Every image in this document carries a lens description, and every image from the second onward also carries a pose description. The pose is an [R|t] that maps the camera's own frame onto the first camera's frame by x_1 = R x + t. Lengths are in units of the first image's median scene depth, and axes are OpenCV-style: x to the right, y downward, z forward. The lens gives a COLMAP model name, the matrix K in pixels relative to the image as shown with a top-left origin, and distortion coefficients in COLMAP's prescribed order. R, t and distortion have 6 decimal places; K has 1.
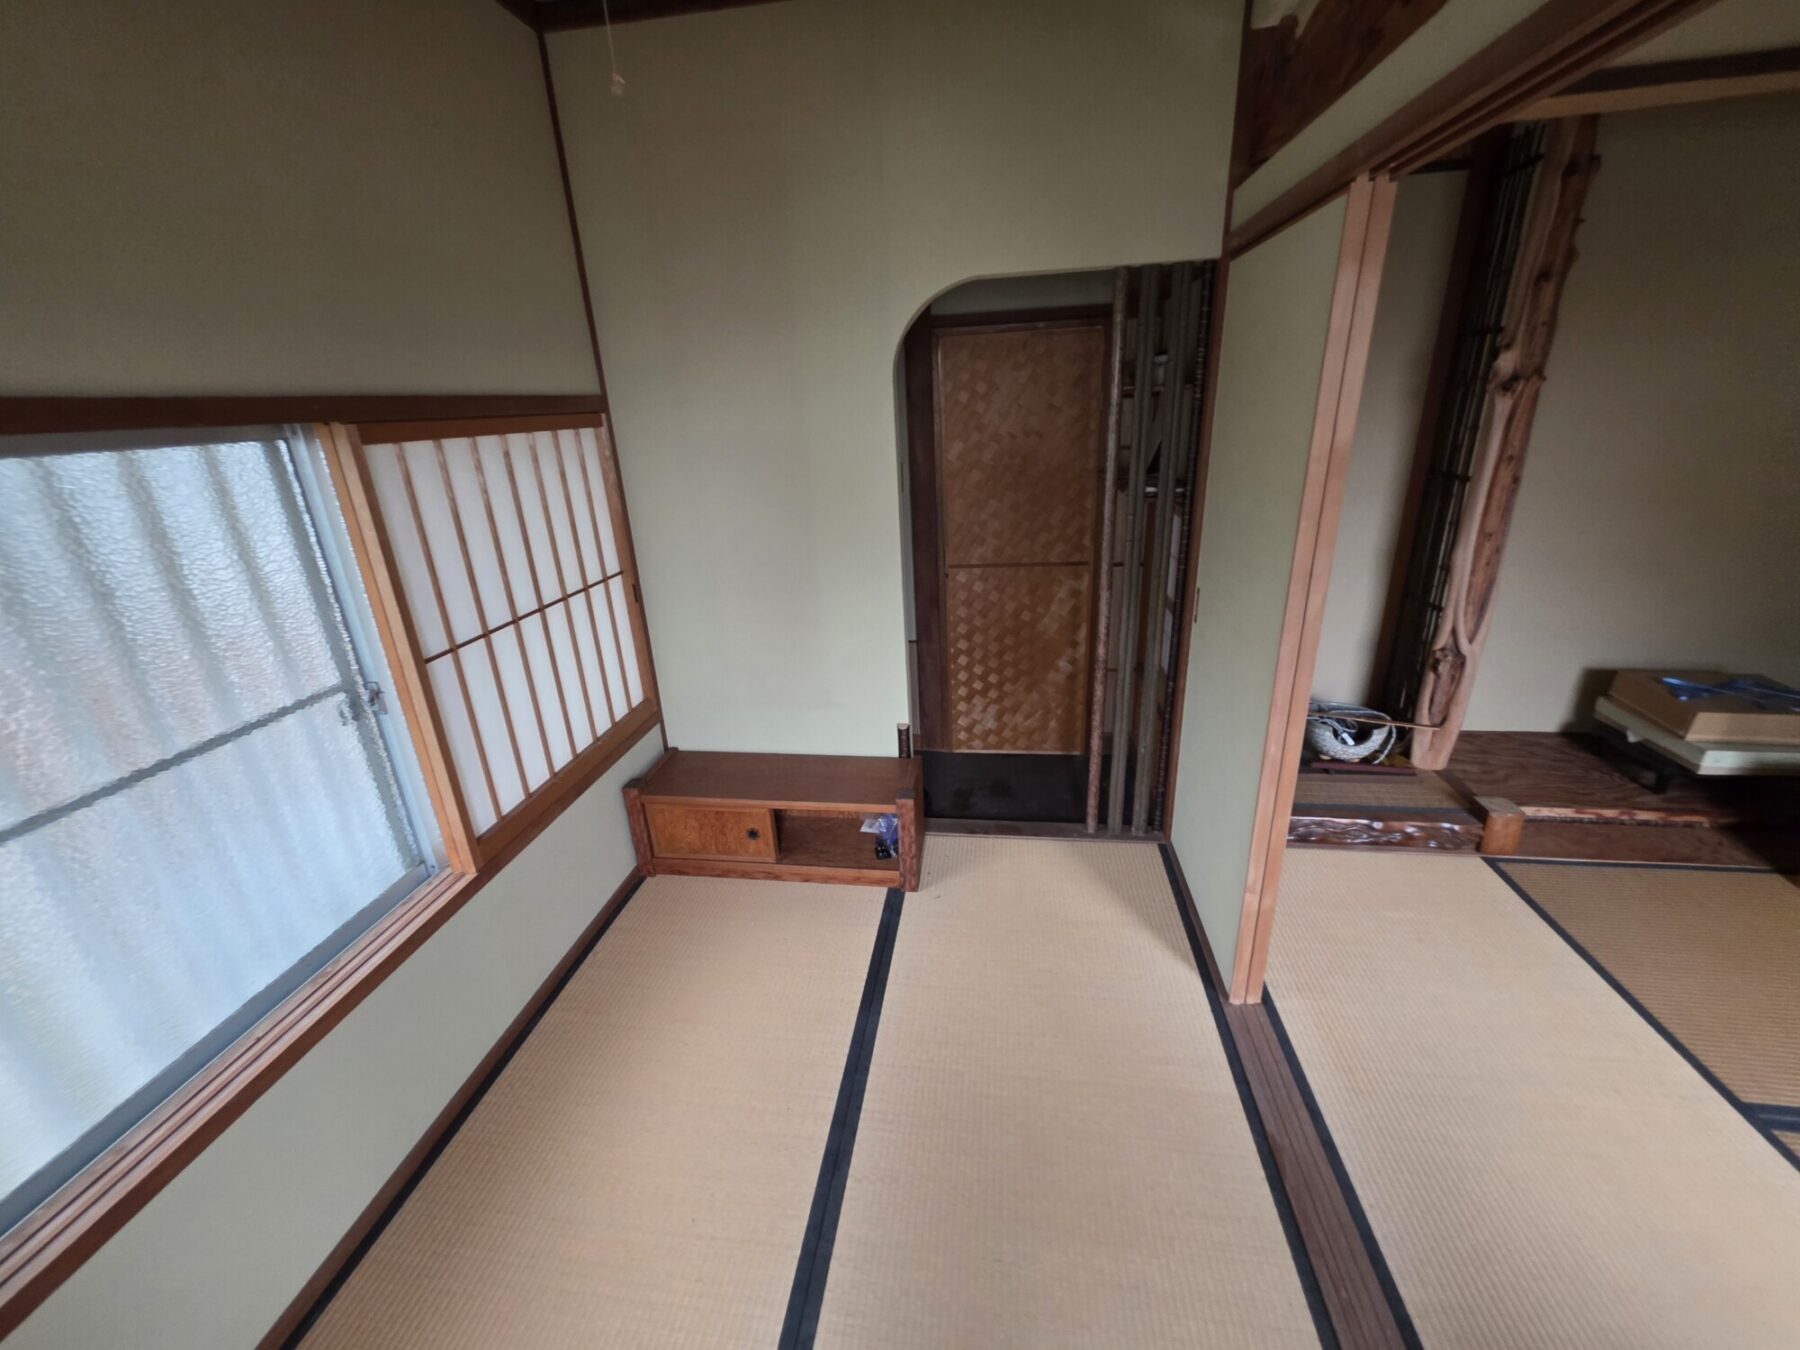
lens RADIAL K [[721.1, 0, 895.8], [0, 721.1, 673.4], [0, 0, 1]] dist [-0.001569, 0.000266]
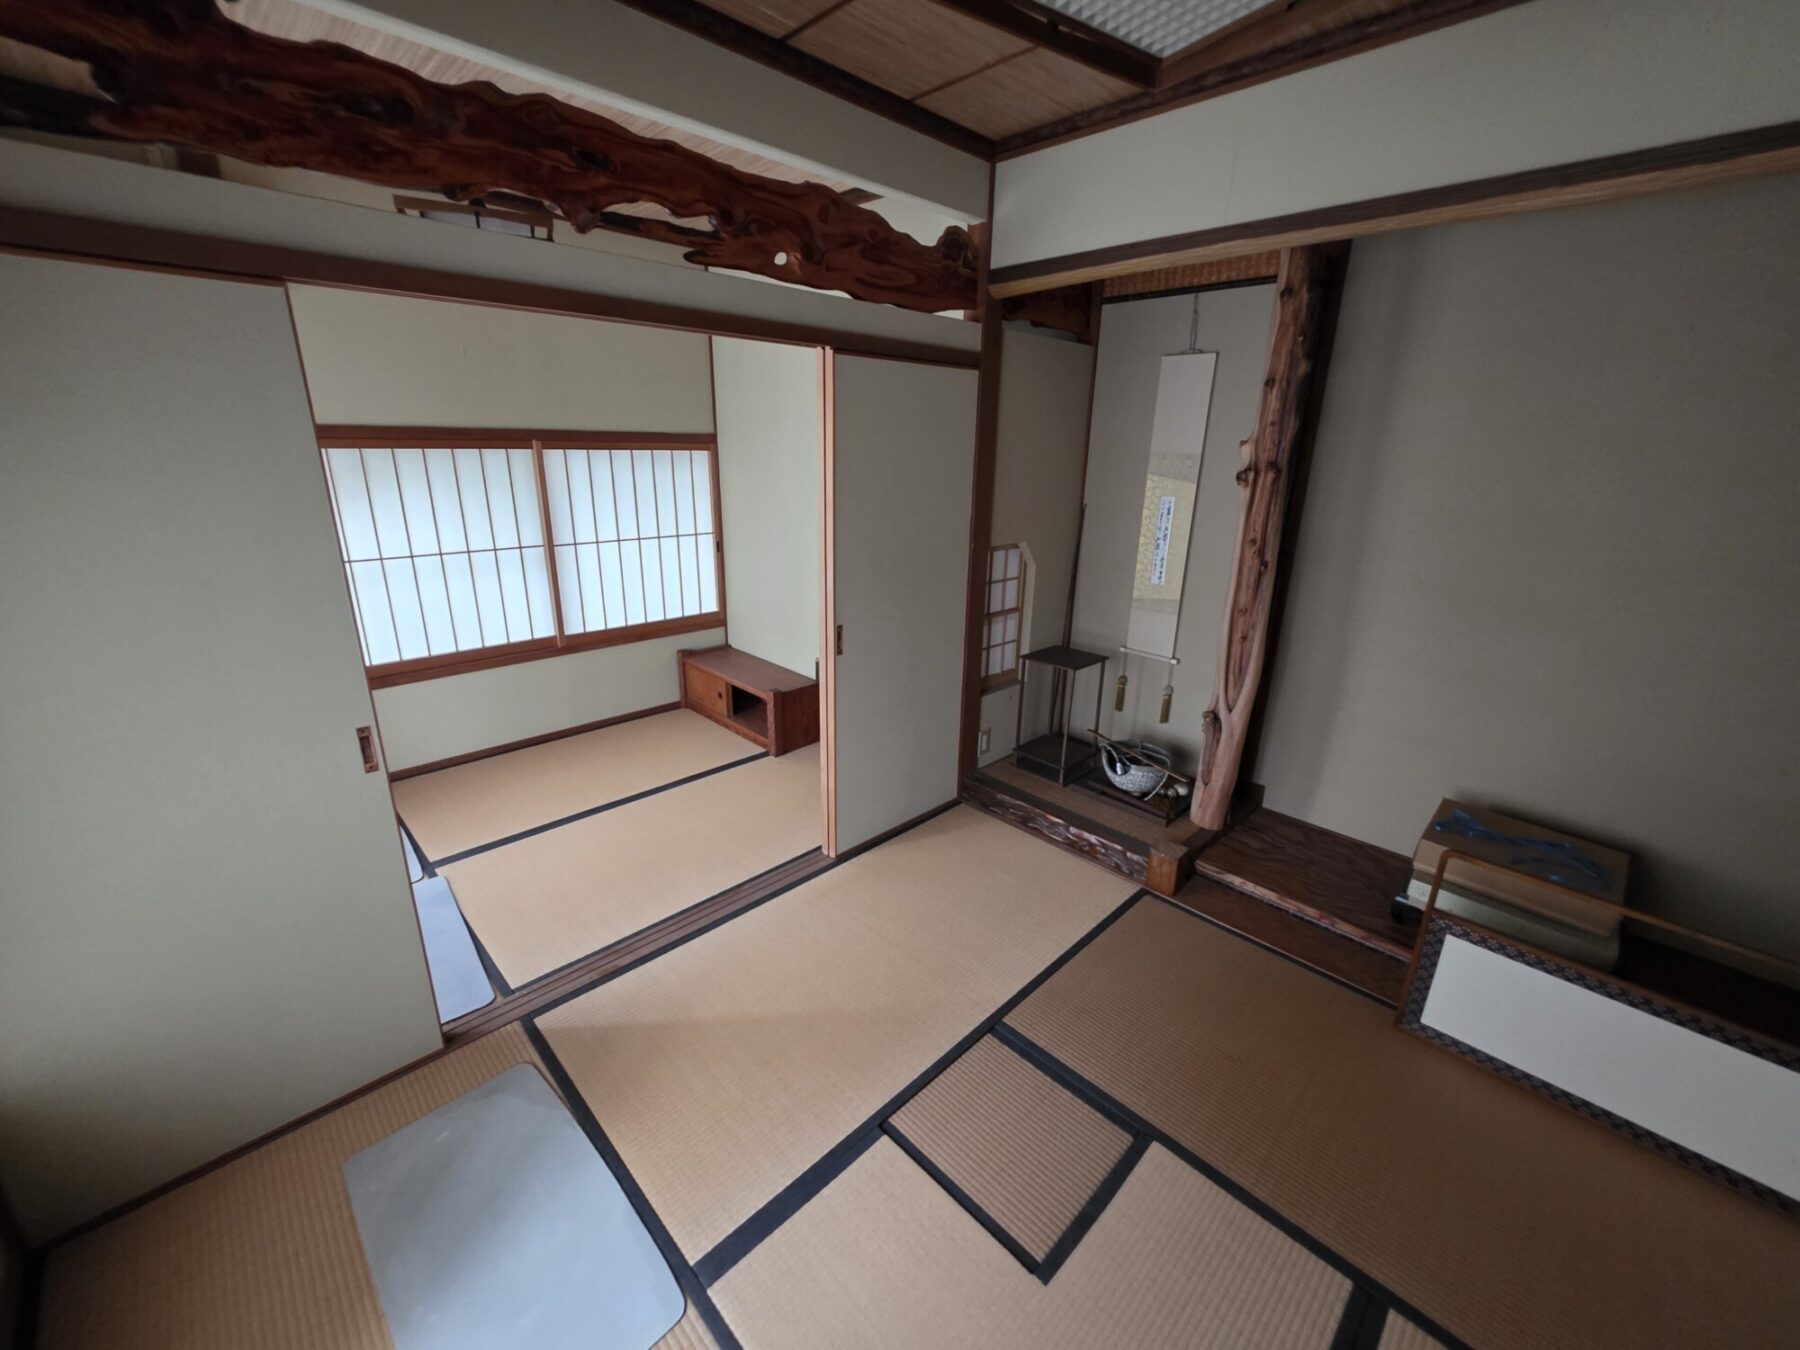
lens RADIAL K [[721.1, 0, 898.0], [0, 721.1, 670.2], [0, 0, 1]] dist [-0.001569, 0.000266]
pose [[0.795319, 0.245027, -0.554463, 1.038814], [-0.264688, 0.963236, 0.046003, -0.020445], [0.545351, 0.110173, 0.830936, -0.167310]]
